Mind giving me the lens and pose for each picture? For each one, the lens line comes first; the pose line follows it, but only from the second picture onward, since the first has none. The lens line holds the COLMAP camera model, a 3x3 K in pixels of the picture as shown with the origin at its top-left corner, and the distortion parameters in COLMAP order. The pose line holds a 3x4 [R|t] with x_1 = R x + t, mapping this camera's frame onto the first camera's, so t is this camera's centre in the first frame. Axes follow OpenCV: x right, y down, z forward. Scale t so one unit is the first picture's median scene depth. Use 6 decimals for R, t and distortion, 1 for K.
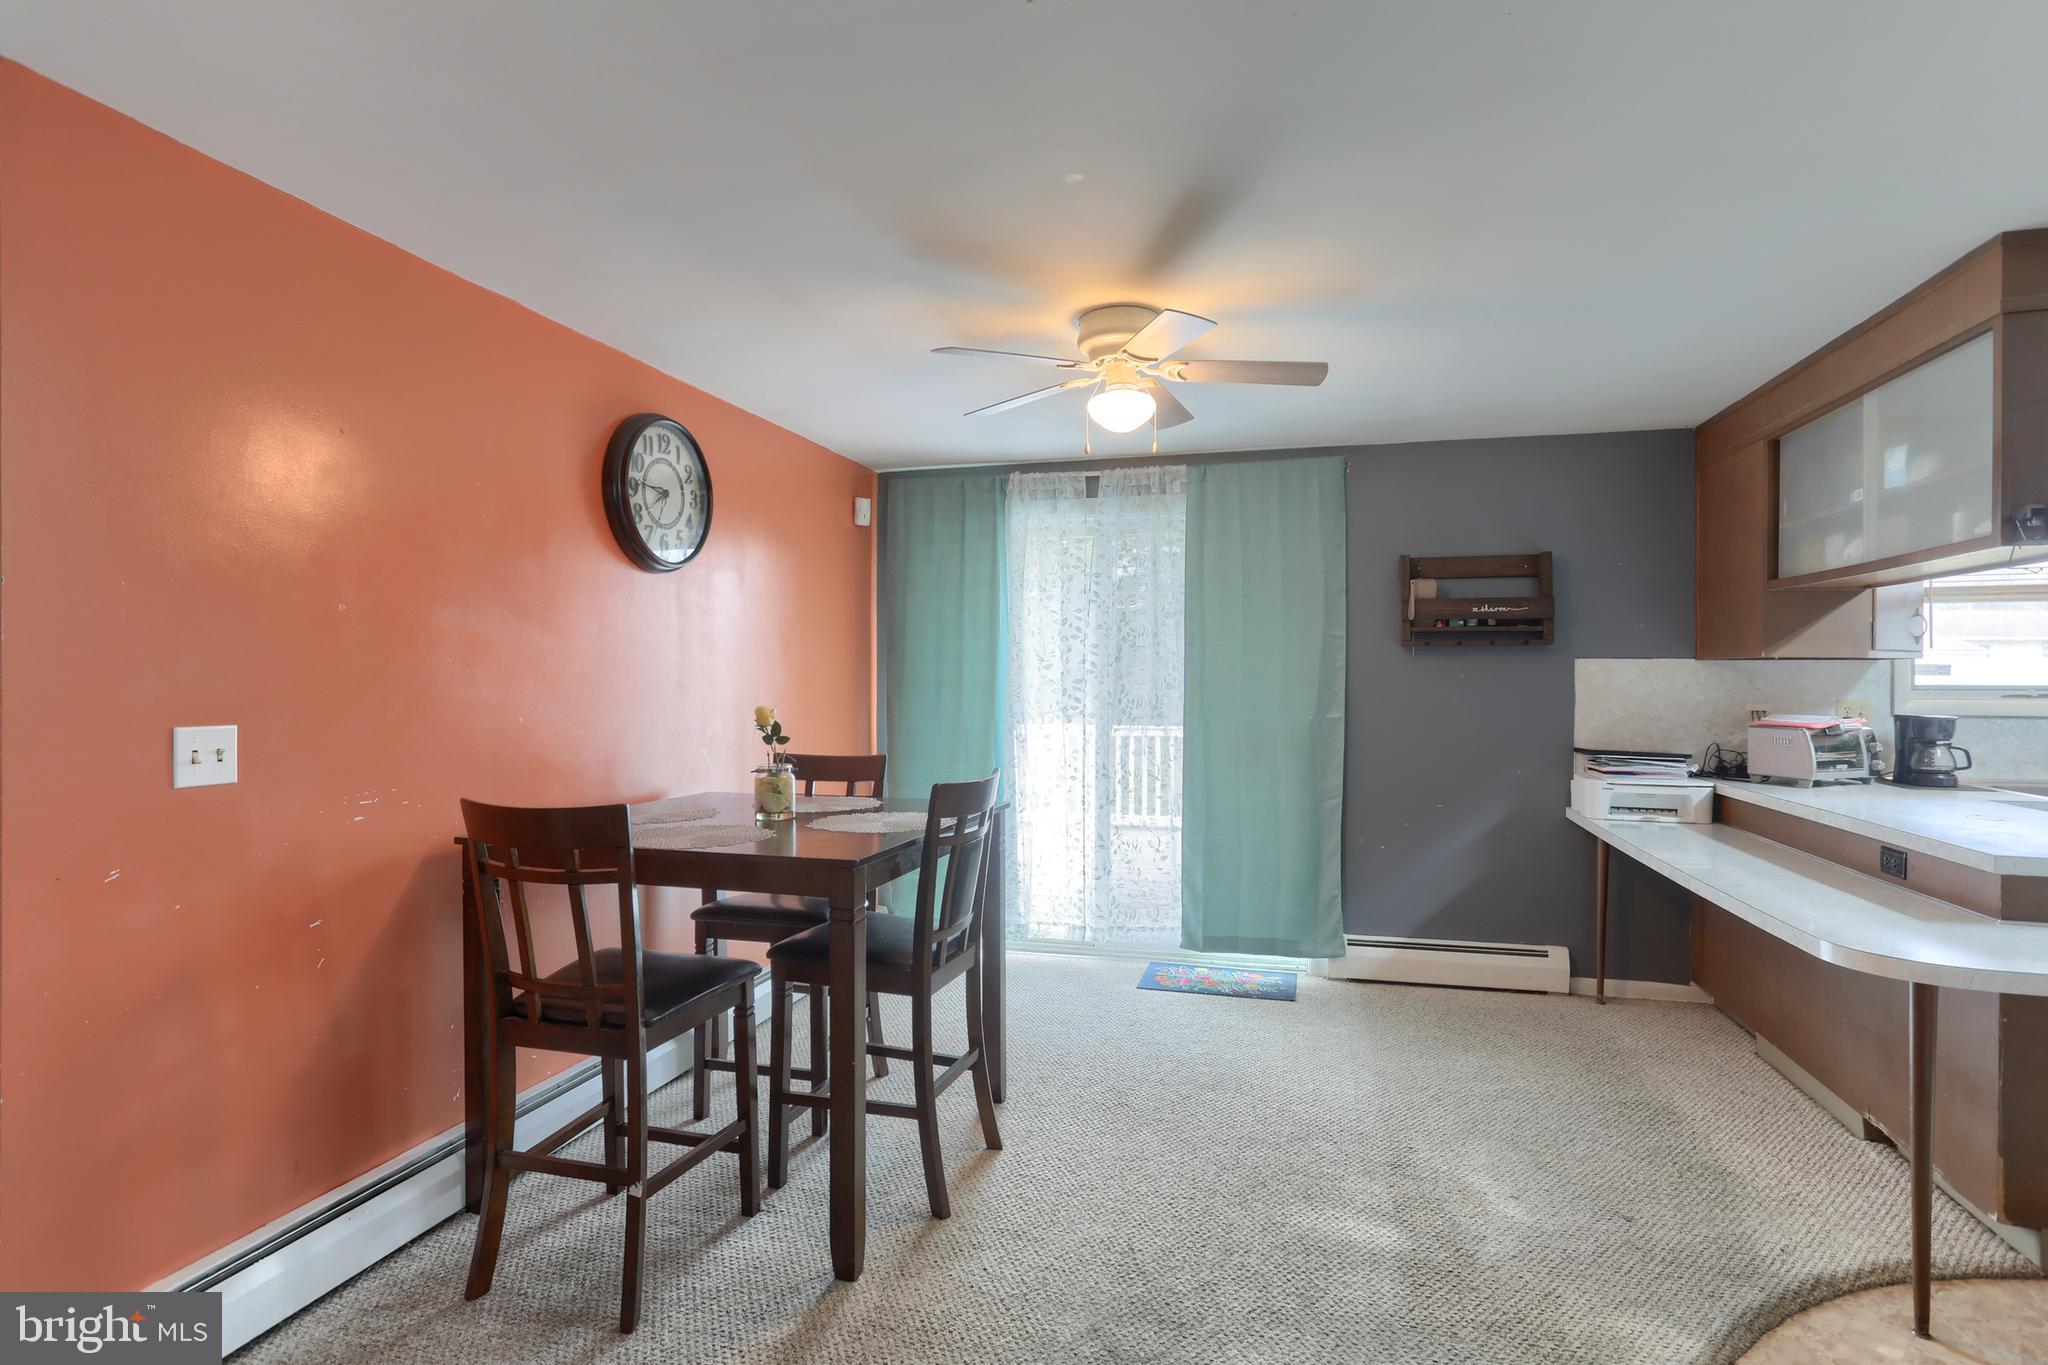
lens RADIAL K [[1018.9, 0, 1045.8], [0, 1018.9, 680.8], [0, 0, 1]] dist [-0.038792, 0.027591]
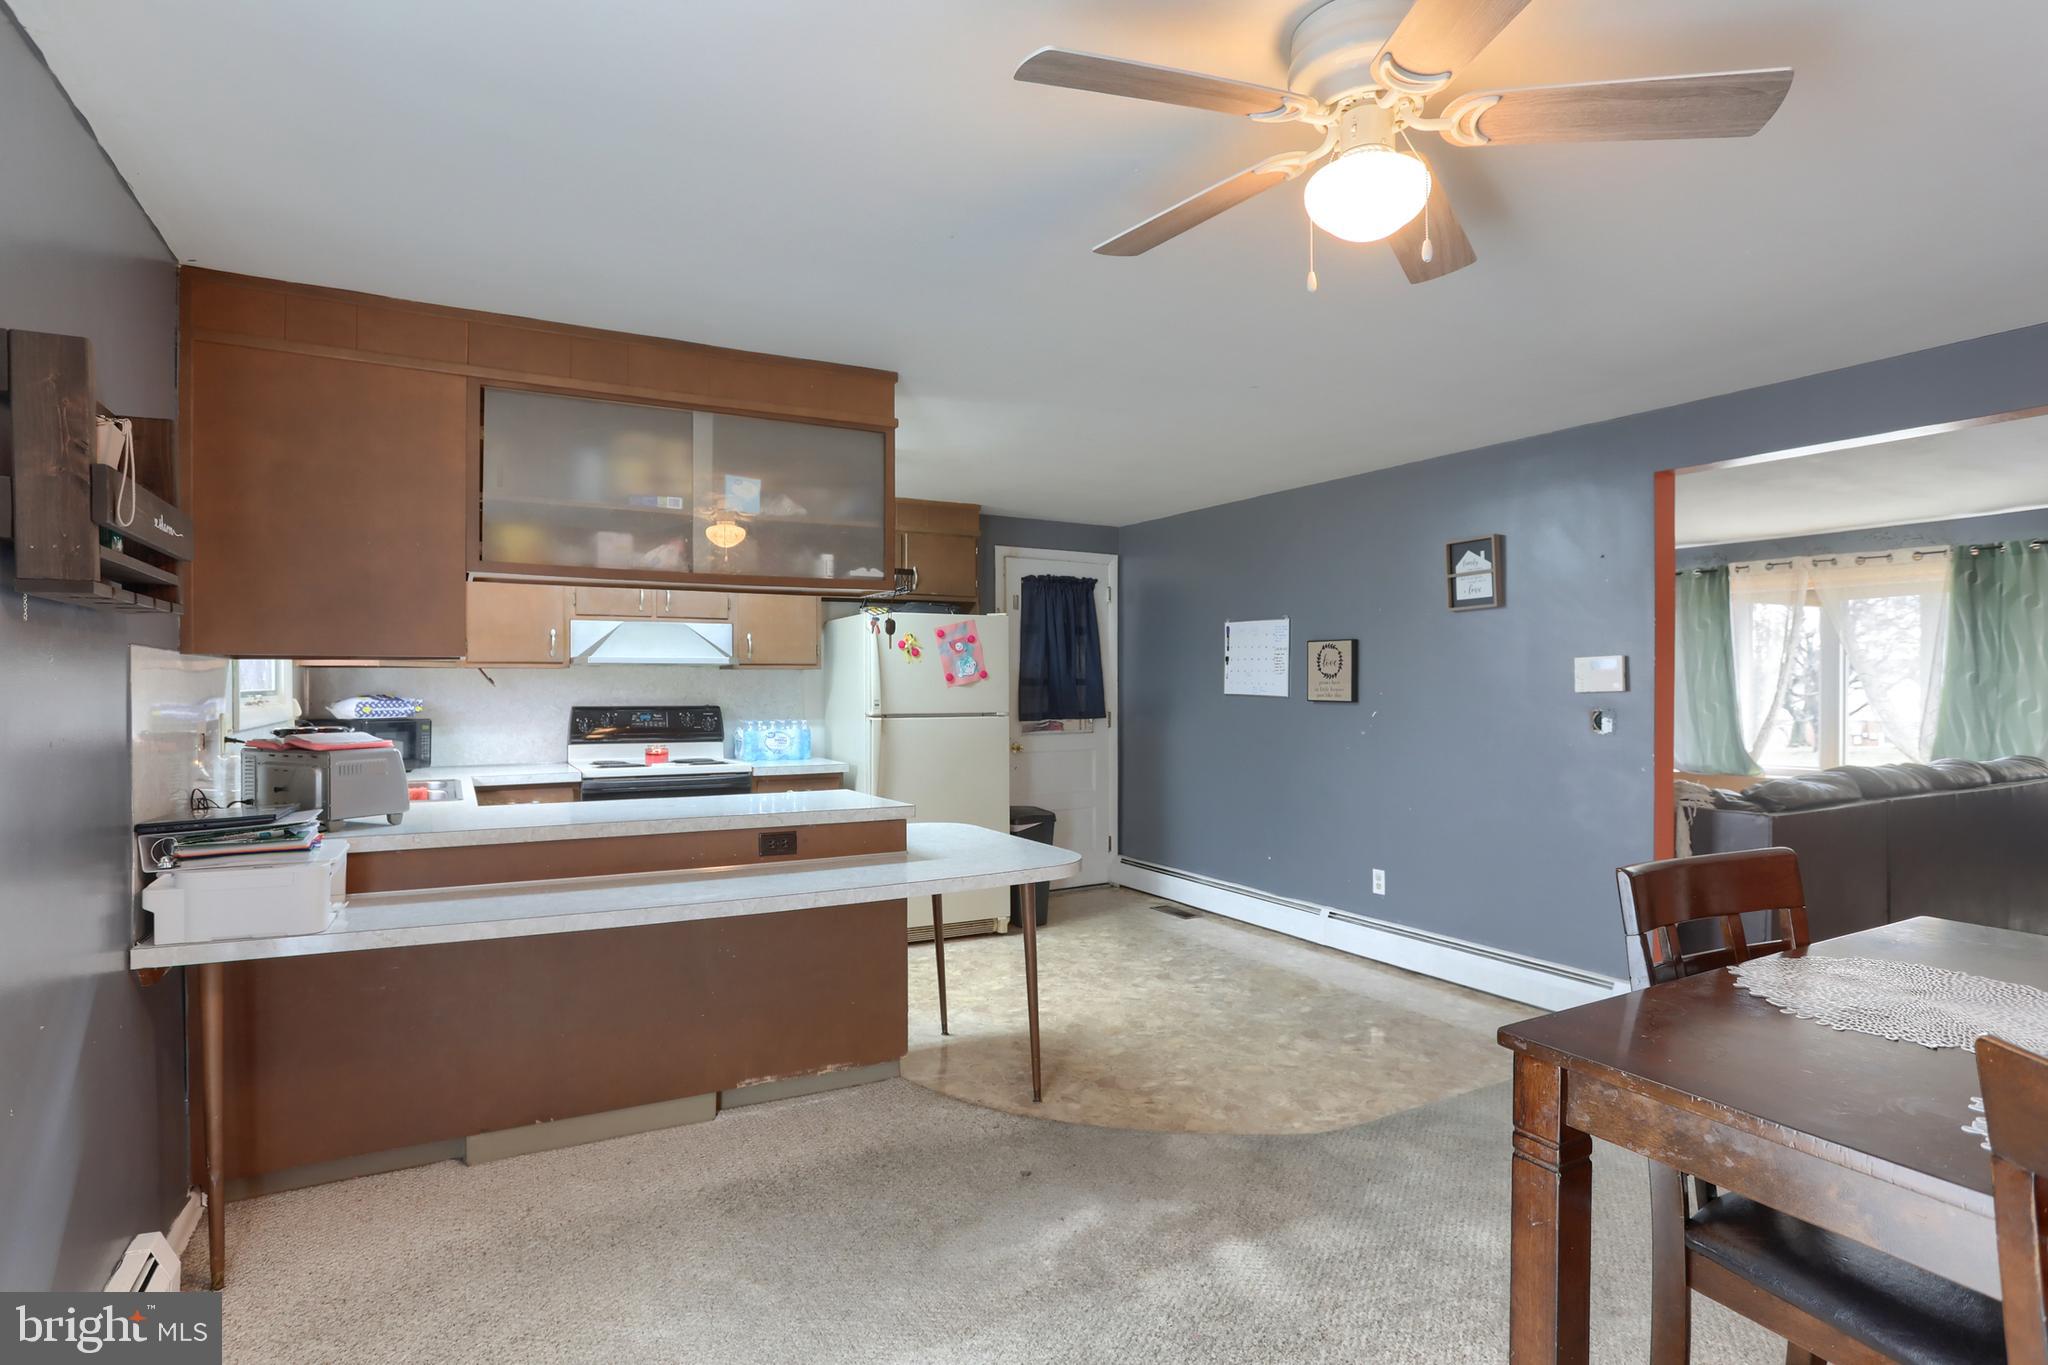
lens RADIAL K [[1050.7, 0, 1024.0], [0, 1050.7, 682.5], [0, 0, 1]] dist [-0.072263, 0.043637]
pose [[-0.697356, -0.000987, 0.716724, -0.149449], [0.001543, 0.999995, 0.002877, -0.004623], [-0.716724, 0.003112, -0.697351, 1.154027]]
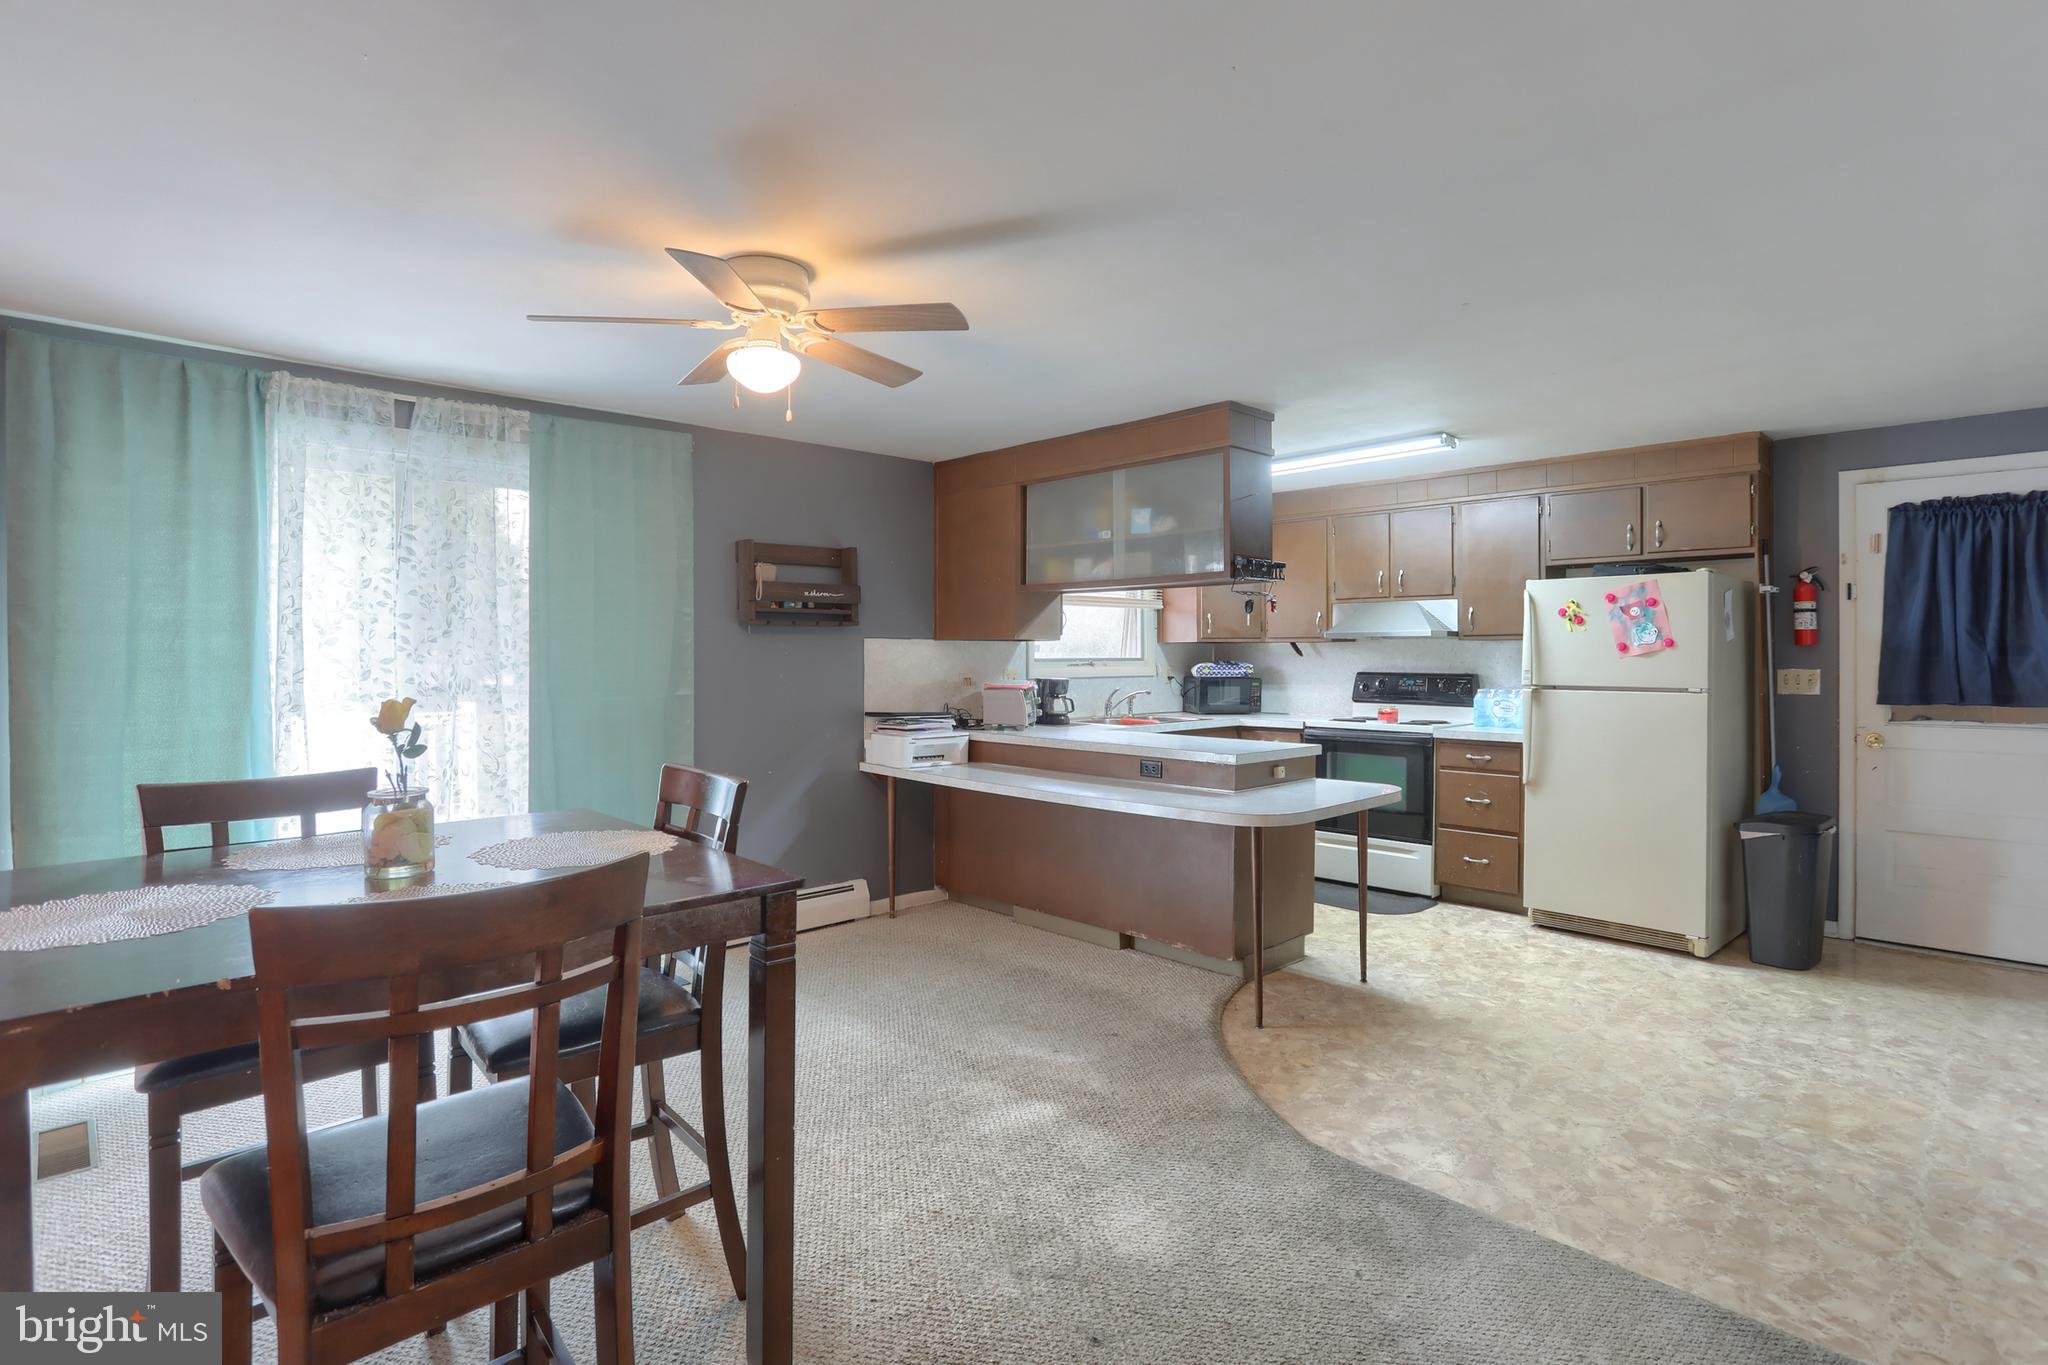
lens RADIAL K [[994.0, 0, 1020.2], [0, 994.0, 663.7], [0, 0, 1]] dist [-0.075947, 0.041138]
pose [[0.521915, -0.011006, 0.852927, -0.432003], [0.005335, 0.999939, 0.009639, -0.002410], [-0.852981, -0.000480, 0.521942, 0.249437]]
